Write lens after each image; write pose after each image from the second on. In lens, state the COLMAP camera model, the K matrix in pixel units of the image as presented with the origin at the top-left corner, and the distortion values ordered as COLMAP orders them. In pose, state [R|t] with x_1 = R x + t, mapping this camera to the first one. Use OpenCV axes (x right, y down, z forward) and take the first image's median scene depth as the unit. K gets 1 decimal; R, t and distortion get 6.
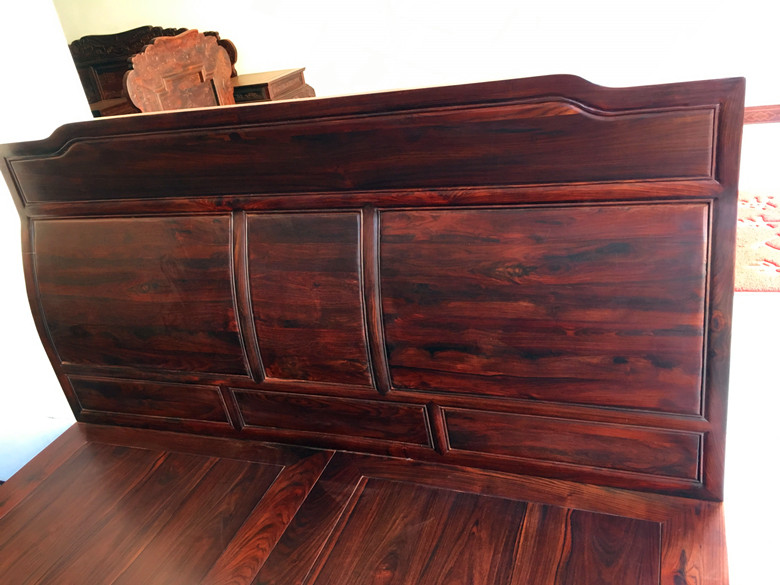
lens RADIAL K [[660.2, 0, 392.6], [0, 660.2, 296.0], [0, 0, 1]] dist [0.073965, -0.107540]
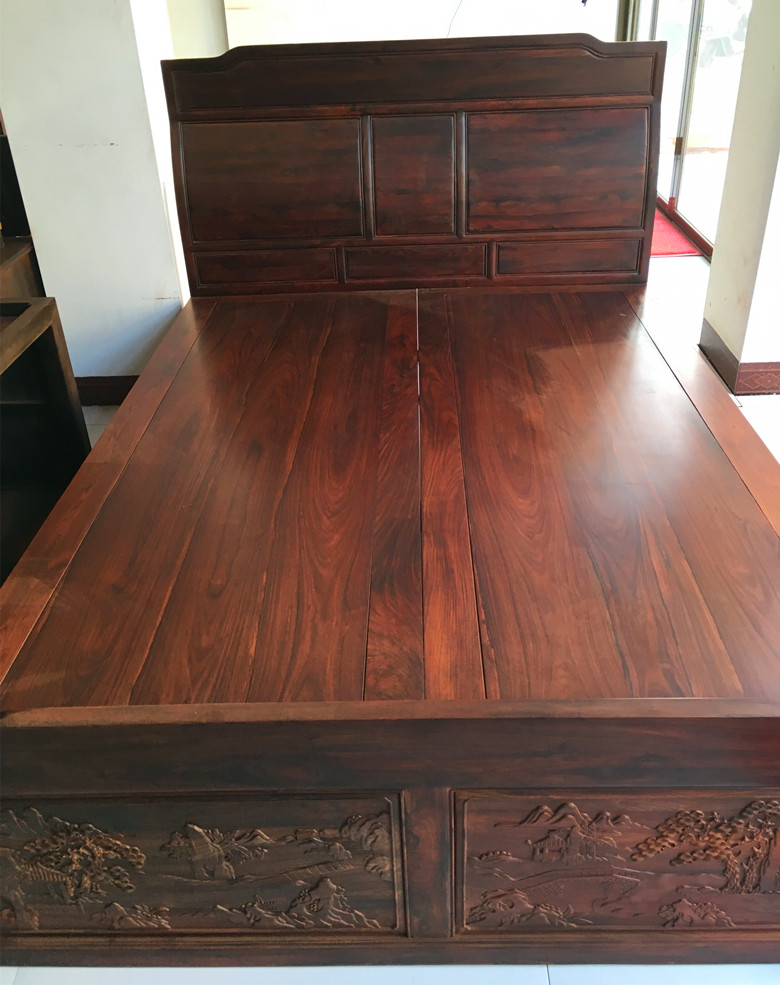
lens RADIAL K [[873.2, 0, 389.7], [0, 873.2, 469.7], [0, 0, 1]] dist [0.073401, -0.099254]
pose [[0.937434, -0.060040, 0.342948, -0.993693], [0.045124, 0.997662, 0.051318, 0.626505], [-0.345227, -0.032632, 0.937952, -1.016373]]
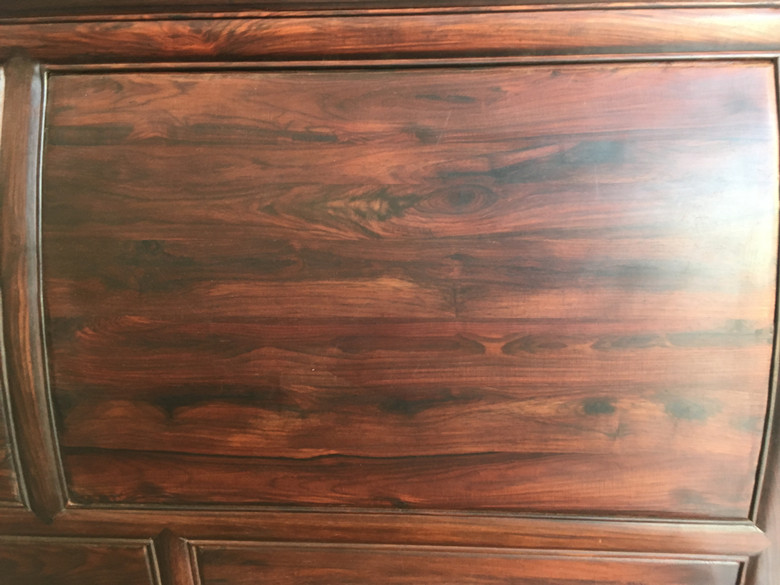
lens RADIAL K [[720.9, 0, 389.2], [0, 720.9, 285.3], [0, 0, 1]] dist [0.008273, 0.000000]
pose [[0.945932, 0.029046, 0.323063, 0.040653], [0.015044, 0.990982, -0.133146, 0.069160], [-0.324017, 0.130807, 0.936965, 0.507151]]
